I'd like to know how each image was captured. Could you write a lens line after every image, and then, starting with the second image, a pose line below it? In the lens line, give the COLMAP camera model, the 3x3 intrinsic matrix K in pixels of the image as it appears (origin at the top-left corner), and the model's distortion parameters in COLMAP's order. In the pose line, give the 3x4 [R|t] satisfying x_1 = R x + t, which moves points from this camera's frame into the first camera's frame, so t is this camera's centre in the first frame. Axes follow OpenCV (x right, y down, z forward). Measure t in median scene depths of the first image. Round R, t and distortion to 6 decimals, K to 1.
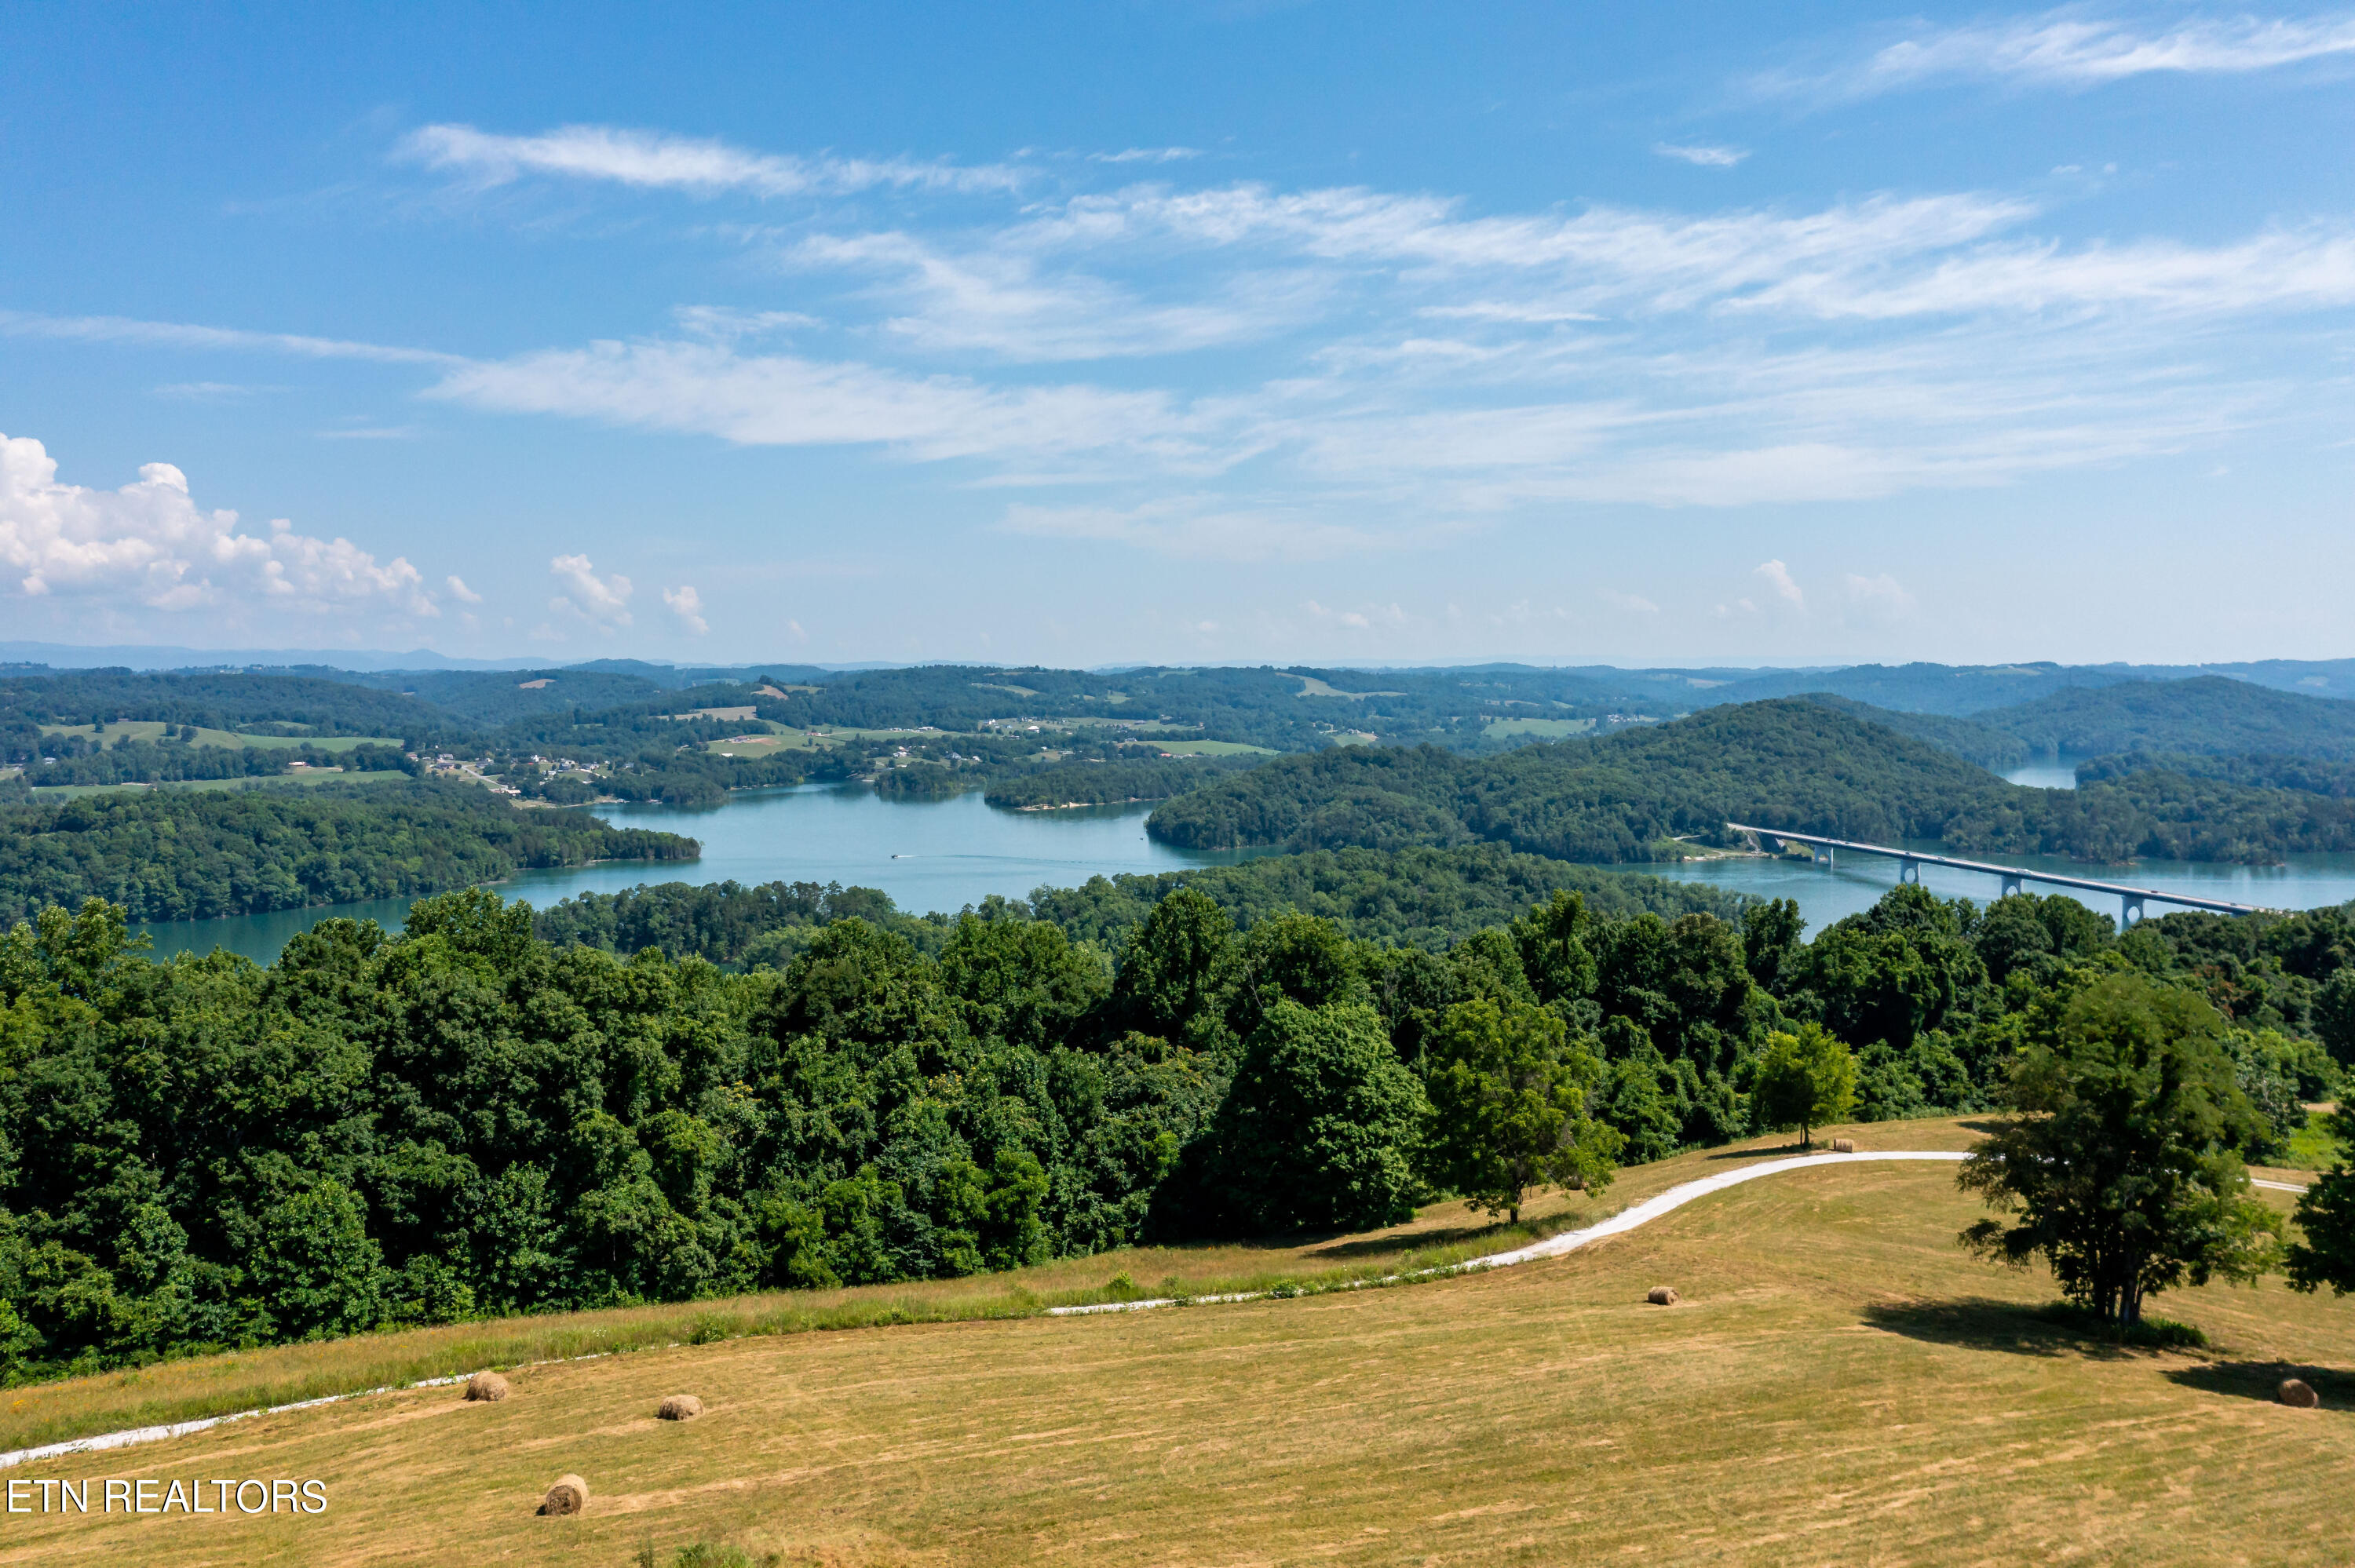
lens RADIAL K [[1869.9, 0, 1172.1], [0, 1869.9, 787.2], [0, 0, 1]] dist [-0.004202, 0.011469]
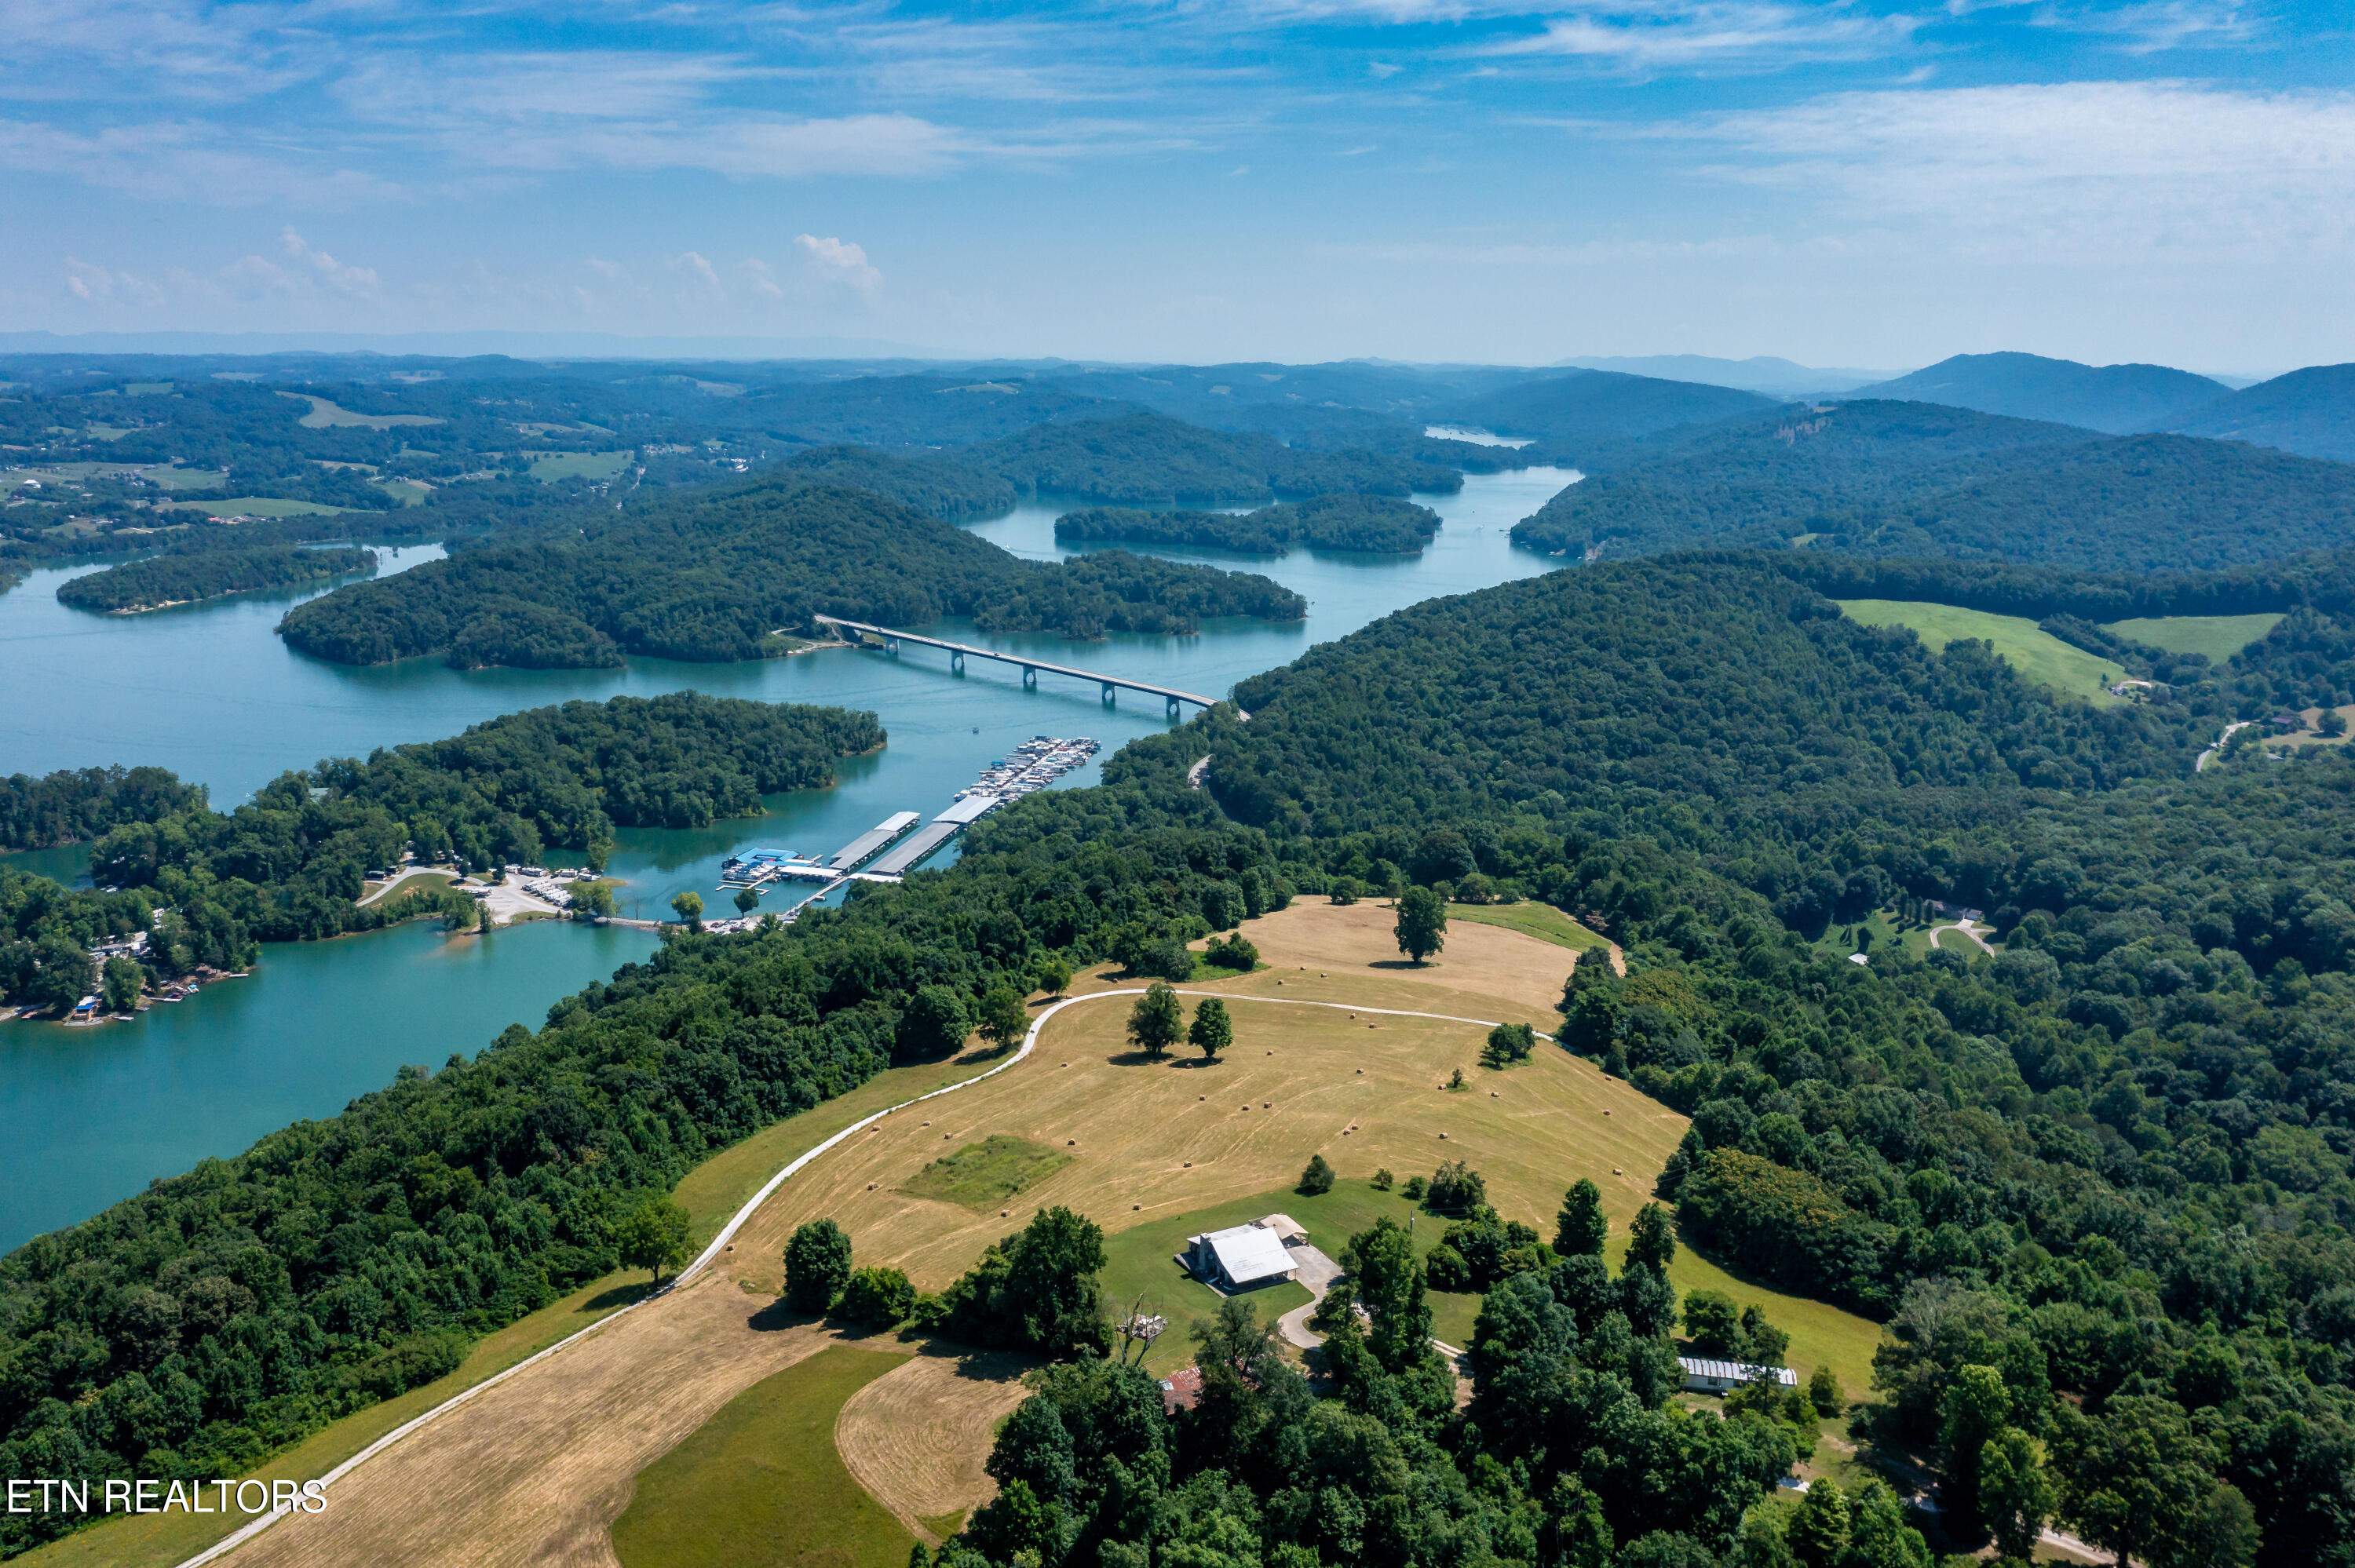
lens RADIAL K [[1869.9, 0, 1172.1], [0, 1869.9, 787.2], [0, 0, 1]] dist [-0.004202, 0.011469]
pose [[0.867016, -0.098983, 0.488350, -0.127468], [0.014232, 0.984590, 0.174298, -0.090024], [-0.498077, -0.144169, 0.855064, -0.221558]]
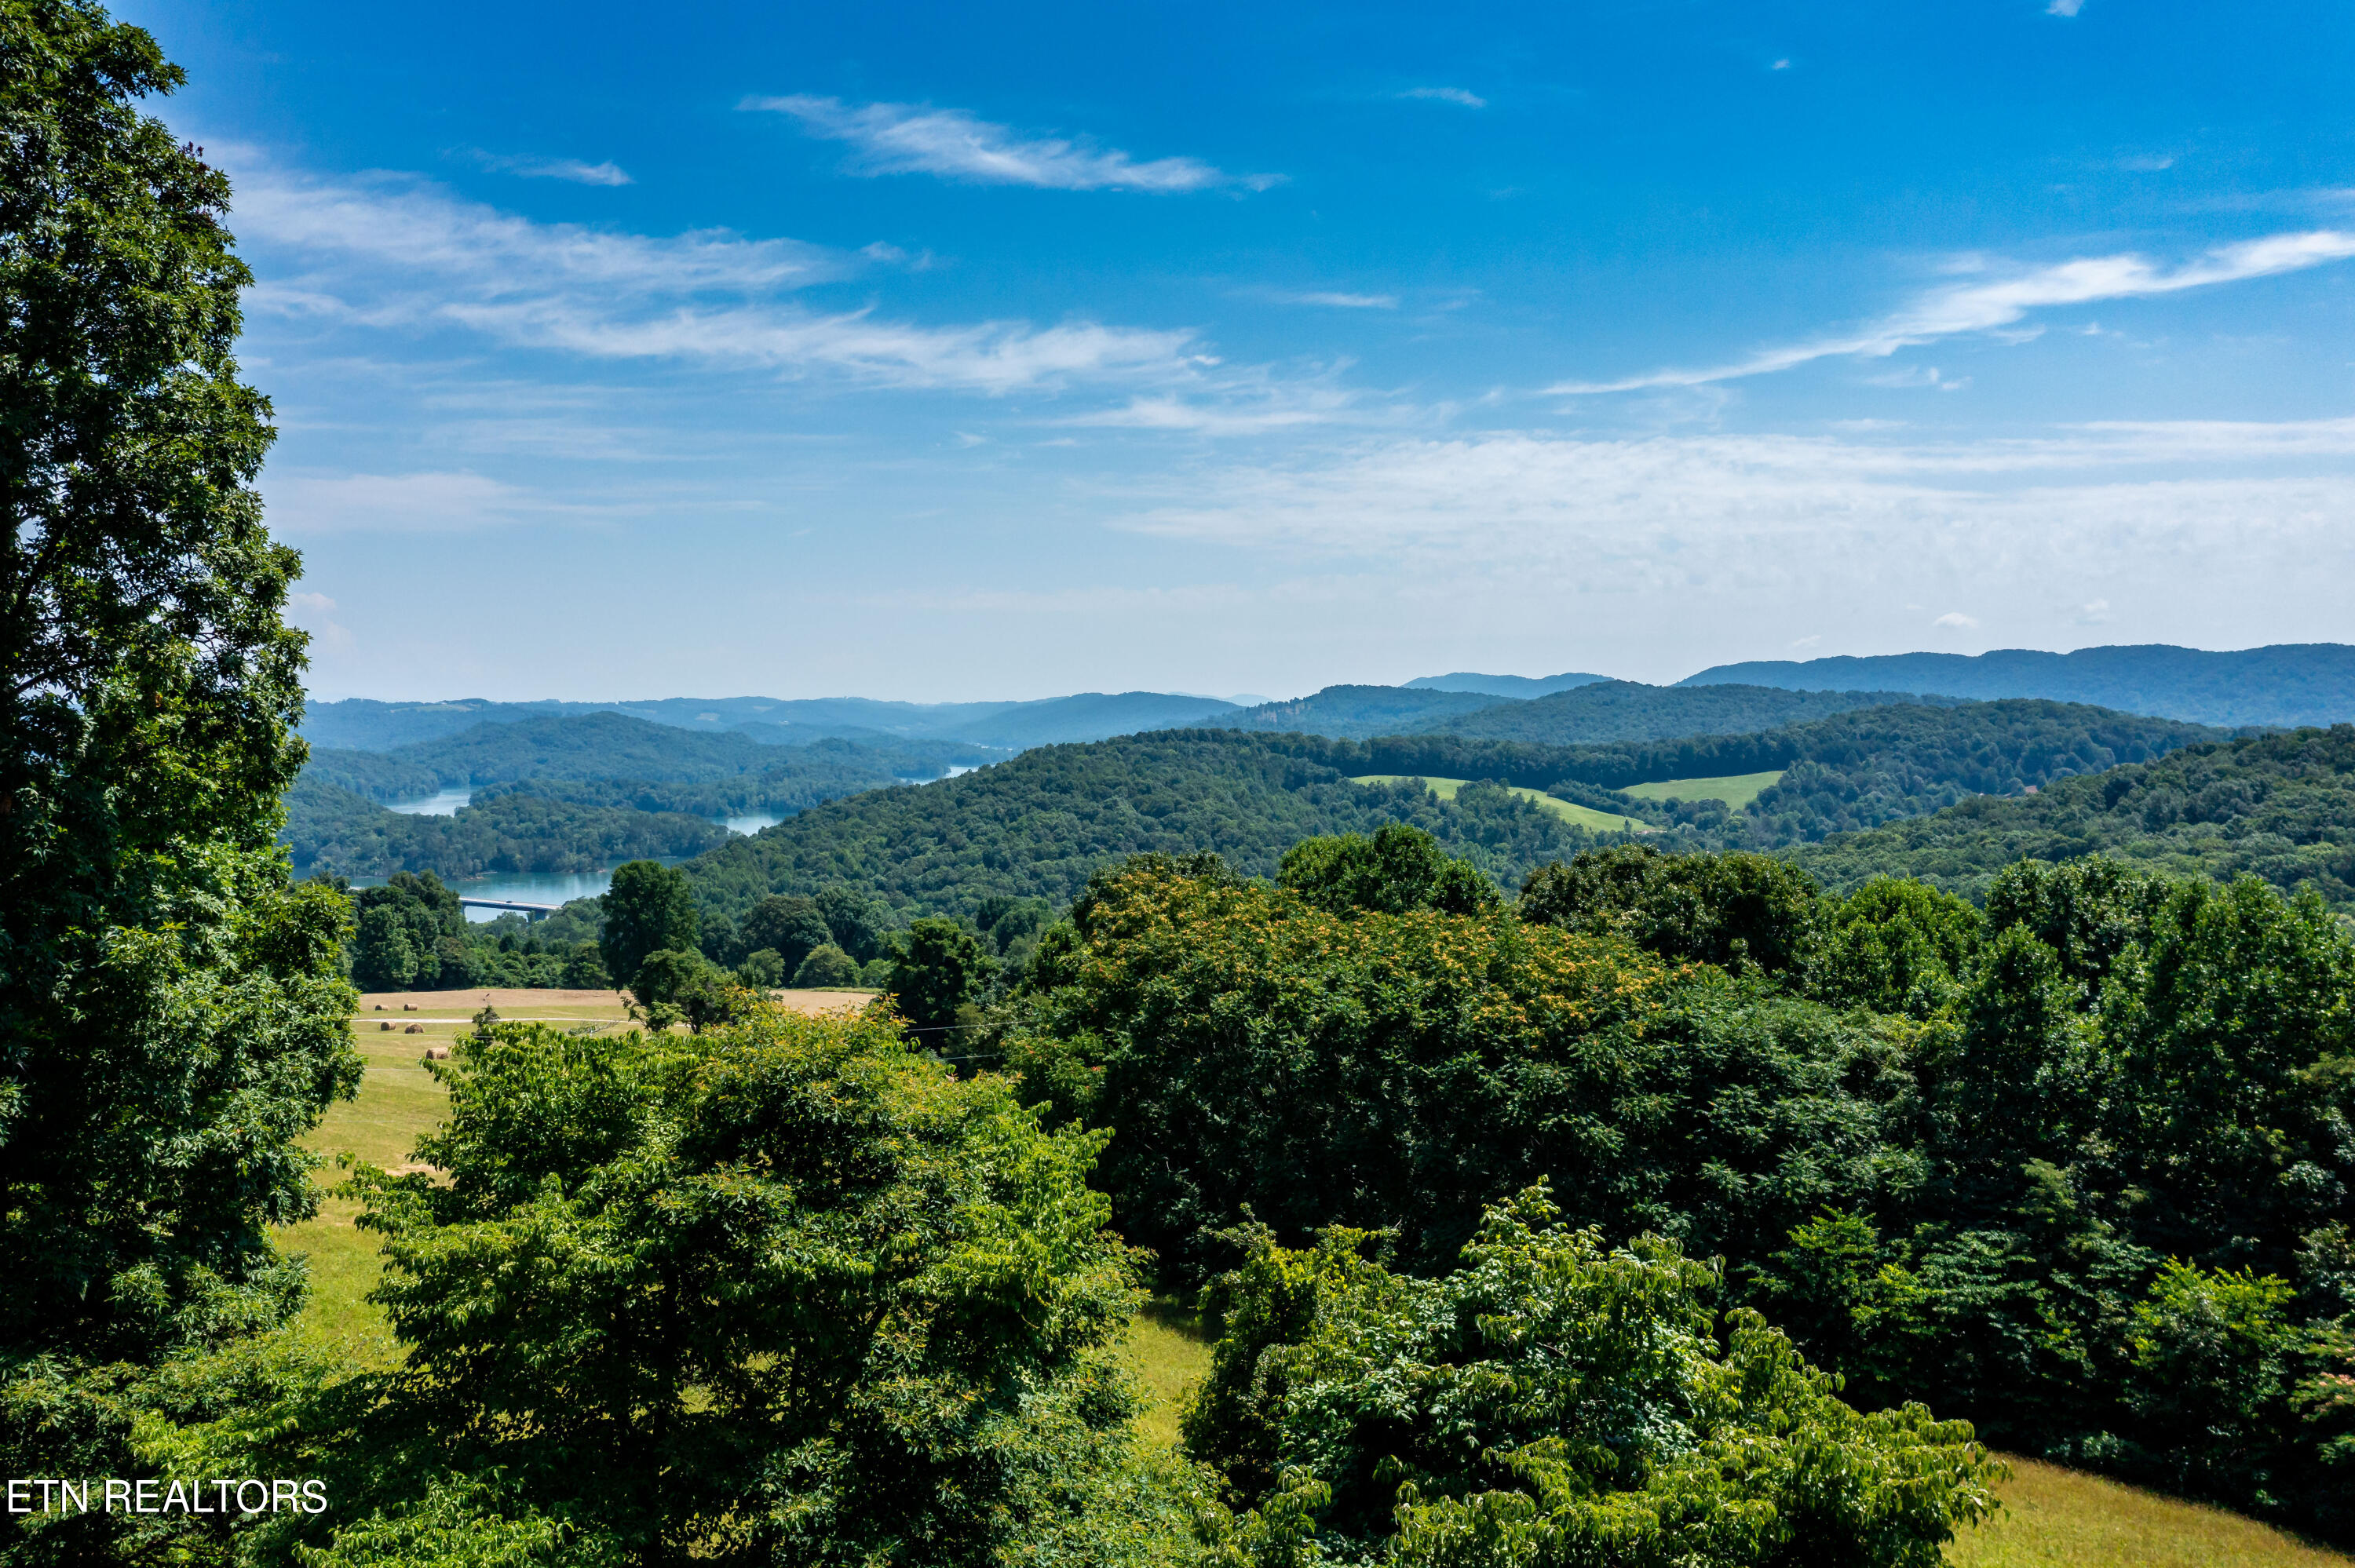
lens RADIAL K [[1867.4, 0, 1177.5], [0, 1867.4, 784.0], [0, 0, 1]] dist [0.003022, 0.012349]
pose [[0.707987, -0.026125, 0.705742, 0.021515], [0.041066, 0.999148, -0.004211, 0.006581], [-0.705030, 0.031963, 0.708456, -0.086874]]
